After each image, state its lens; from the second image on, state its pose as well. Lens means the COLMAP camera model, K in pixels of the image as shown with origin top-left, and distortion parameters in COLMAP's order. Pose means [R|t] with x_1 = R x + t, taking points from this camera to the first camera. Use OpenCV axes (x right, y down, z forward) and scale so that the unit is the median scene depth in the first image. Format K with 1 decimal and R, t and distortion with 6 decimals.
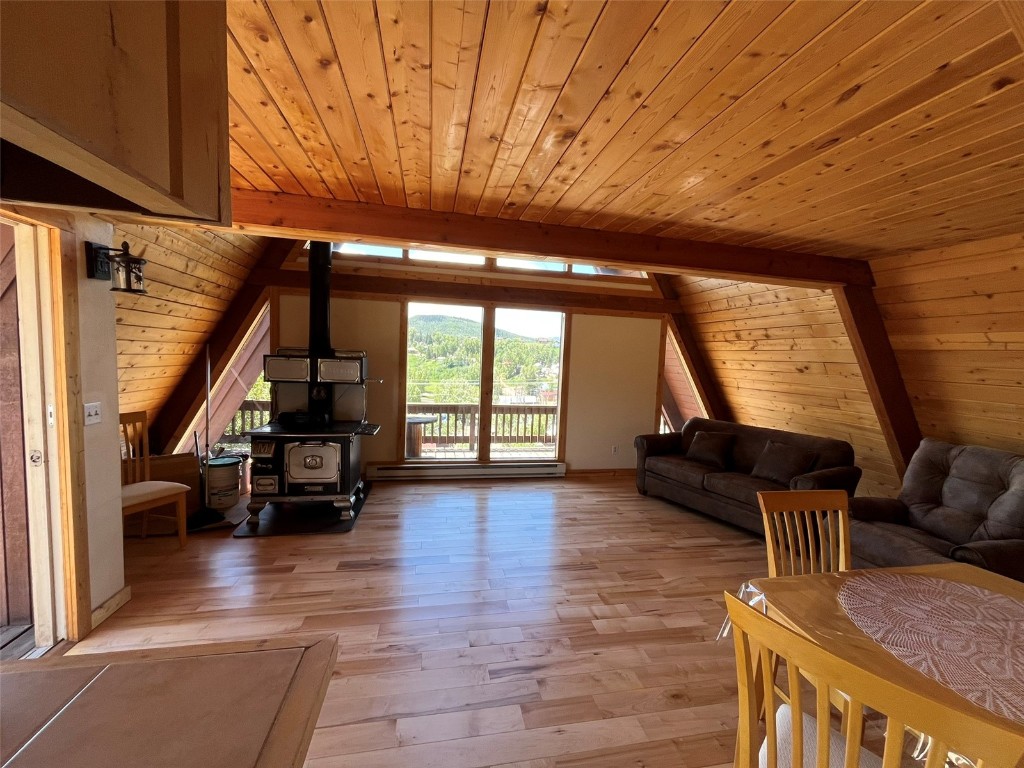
lens RADIAL K [[416.8, 0, 510.3], [0, 416.8, 383.7], [0, 0, 1]] dist [-0.003456, 0.000322]
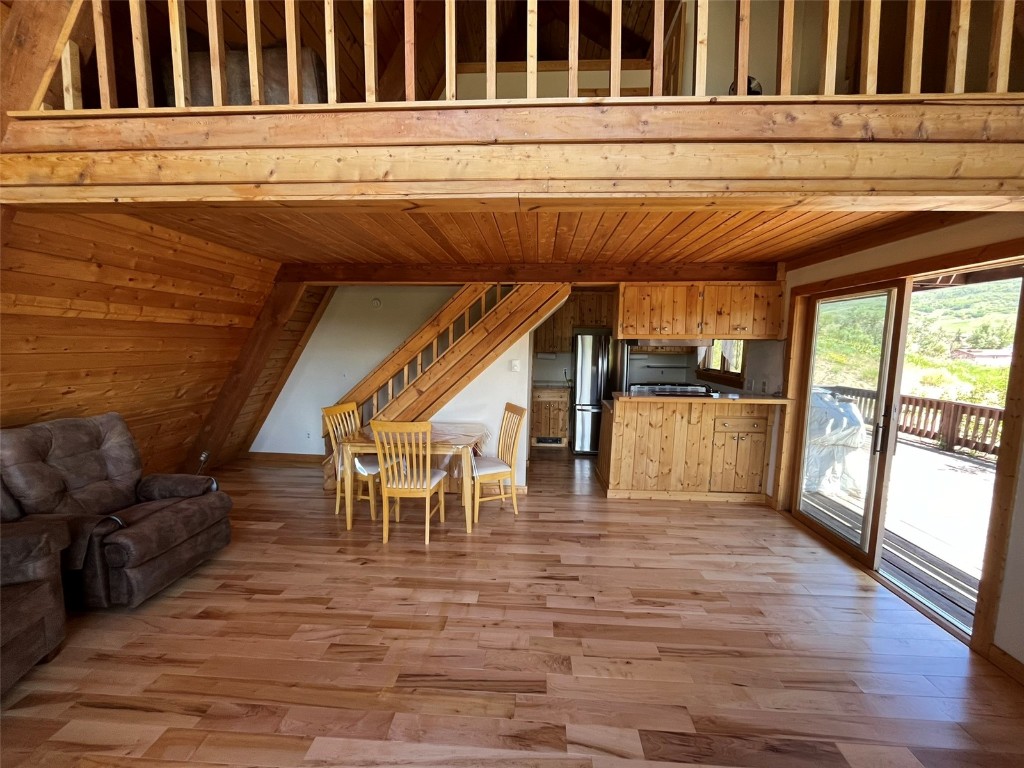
lens RADIAL K [[416.8, 0, 512.2], [0, 416.8, 385.9], [0, 0, 1]] dist [-0.003456, 0.000322]
pose [[-0.966876, -0.080326, 0.242279, -0.083569], [-0.035571, 0.982333, 0.183731, -0.130943], [-0.252757, 0.169027, -0.952651, 1.571822]]
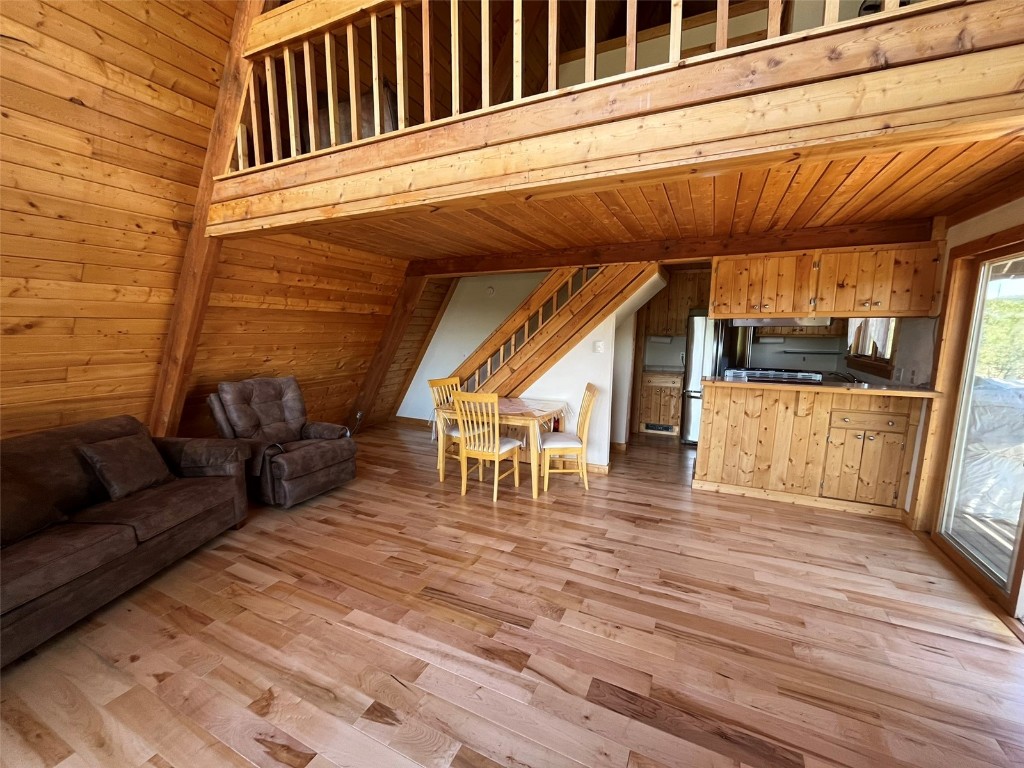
lens RADIAL K [[416.8, 0, 511.2], [0, 416.8, 386.3], [0, 0, 1]] dist [-0.003456, 0.000322]
pose [[-0.801641, -0.129097, 0.583700, -0.366704], [0.004004, 0.975223, 0.221188, -0.125763], [-0.597792, 0.179650, -0.781262, 1.539687]]
